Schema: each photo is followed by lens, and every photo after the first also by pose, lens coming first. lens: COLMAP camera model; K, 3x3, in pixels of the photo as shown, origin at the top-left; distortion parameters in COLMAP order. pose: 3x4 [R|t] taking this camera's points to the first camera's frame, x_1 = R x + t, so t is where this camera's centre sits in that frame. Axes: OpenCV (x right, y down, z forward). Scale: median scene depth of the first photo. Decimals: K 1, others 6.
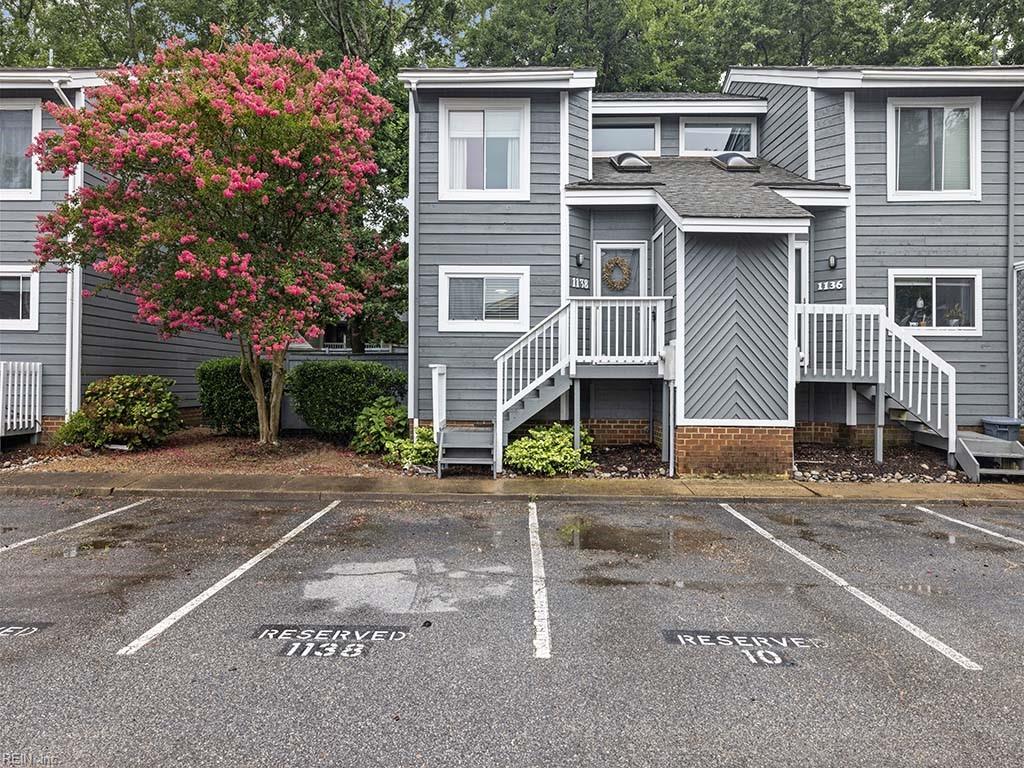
lens RADIAL K [[698.2, 0, 542.1], [0, 698.2, 382.3], [0, 0, 1]] dist [0.004056, -0.004638]
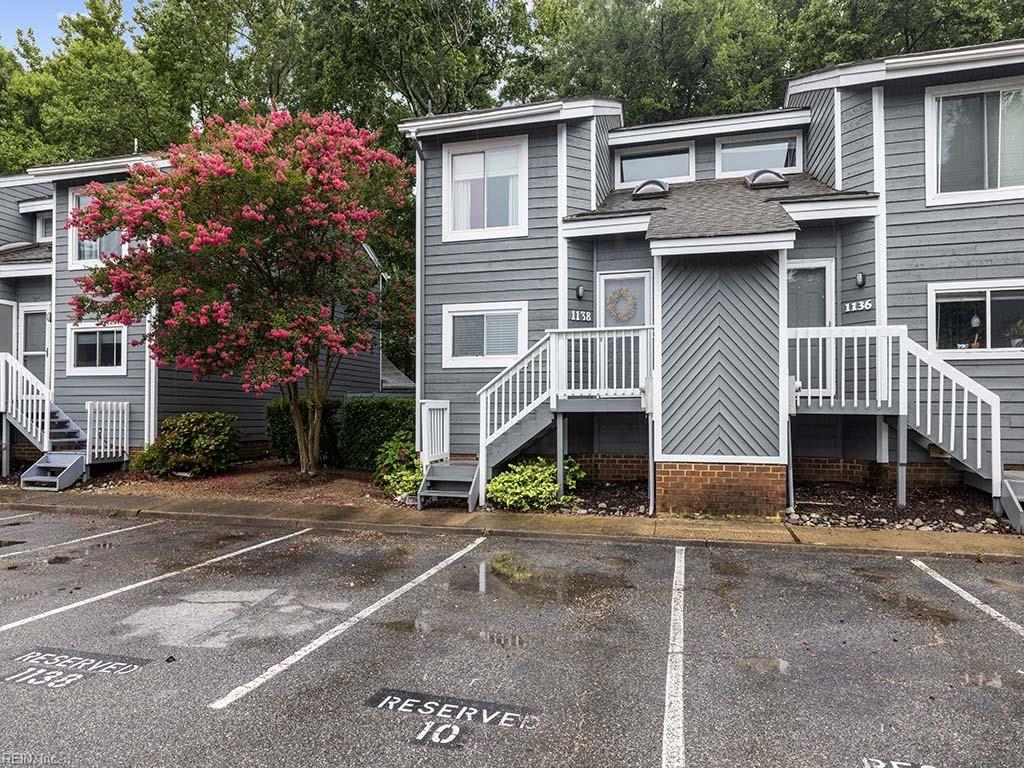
lens RADIAL K [[656.4, 0, 559.8], [0, 656.4, 412.5], [0, 0, 1]] dist [-0.000845, 0.000731]
pose [[0.968180, -0.007399, -0.250146, 0.278906], [0.006042, 0.999963, -0.006194, 0.000486], [0.250183, 0.004486, 0.968188, 0.102913]]
